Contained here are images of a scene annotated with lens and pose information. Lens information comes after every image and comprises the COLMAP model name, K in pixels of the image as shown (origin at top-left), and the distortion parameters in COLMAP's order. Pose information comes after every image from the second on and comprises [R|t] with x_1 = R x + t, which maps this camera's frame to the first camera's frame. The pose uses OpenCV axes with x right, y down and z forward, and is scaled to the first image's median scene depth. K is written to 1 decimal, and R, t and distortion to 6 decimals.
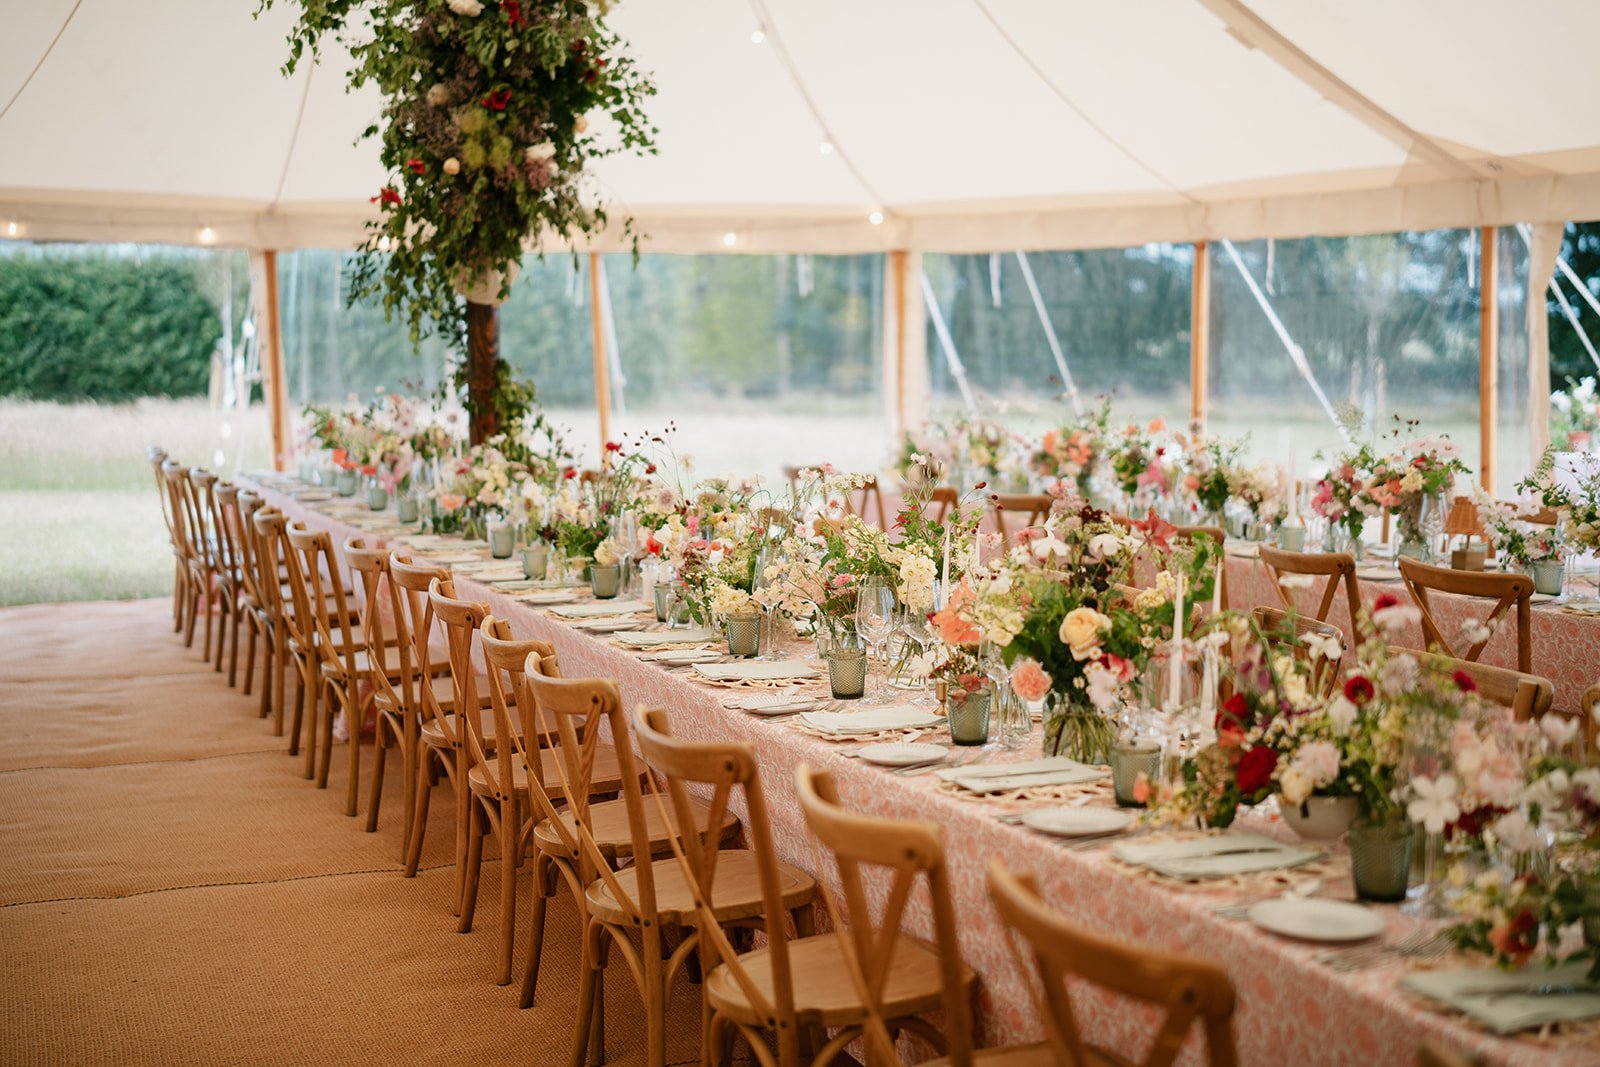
lens RADIAL K [[2289.1, 0, 800.0], [0, 2289.1, 533.5], [0, 0, 1]] dist [0.131646, -0.000634]
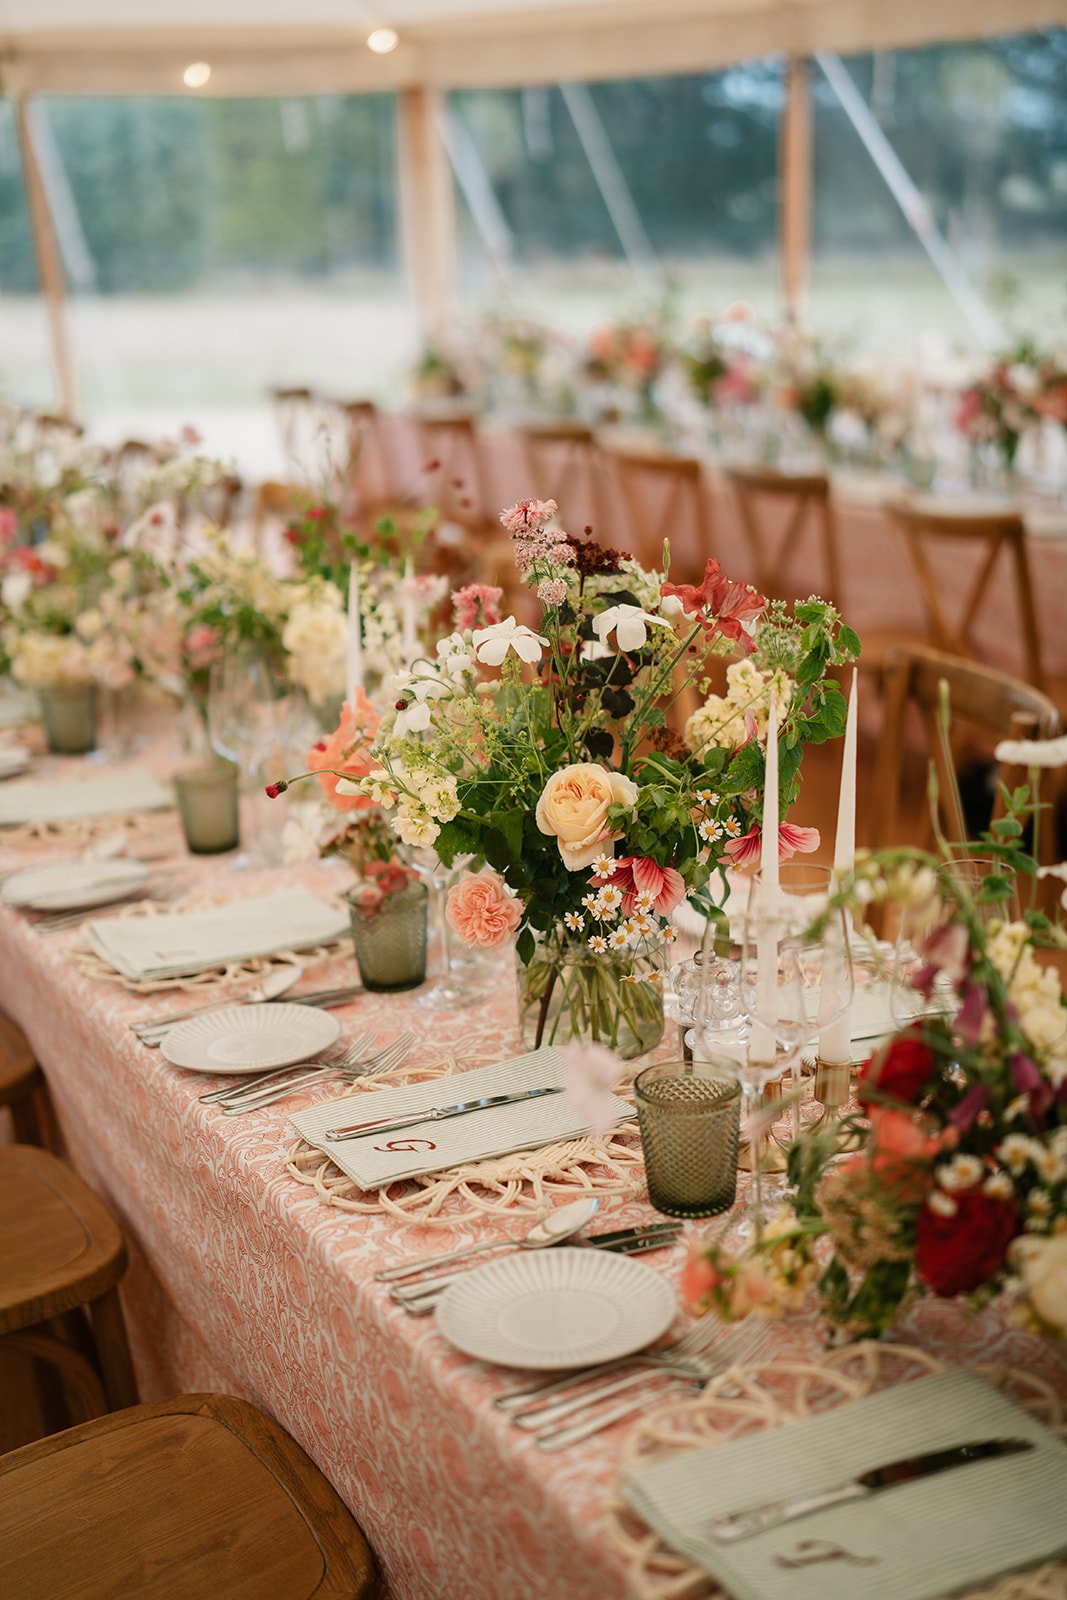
lens RADIAL K [[2229.6, 0, 533.5], [0, 2229.6, 800.0], [0, 0, 1]] dist [0.247478, 0.012149]
pose [[0.997453, -0.048925, 0.051909, 0.085681], [0.039342, 0.984348, 0.171791, -0.041839], [-0.059501, -0.169311, 0.983765, 0.511811]]
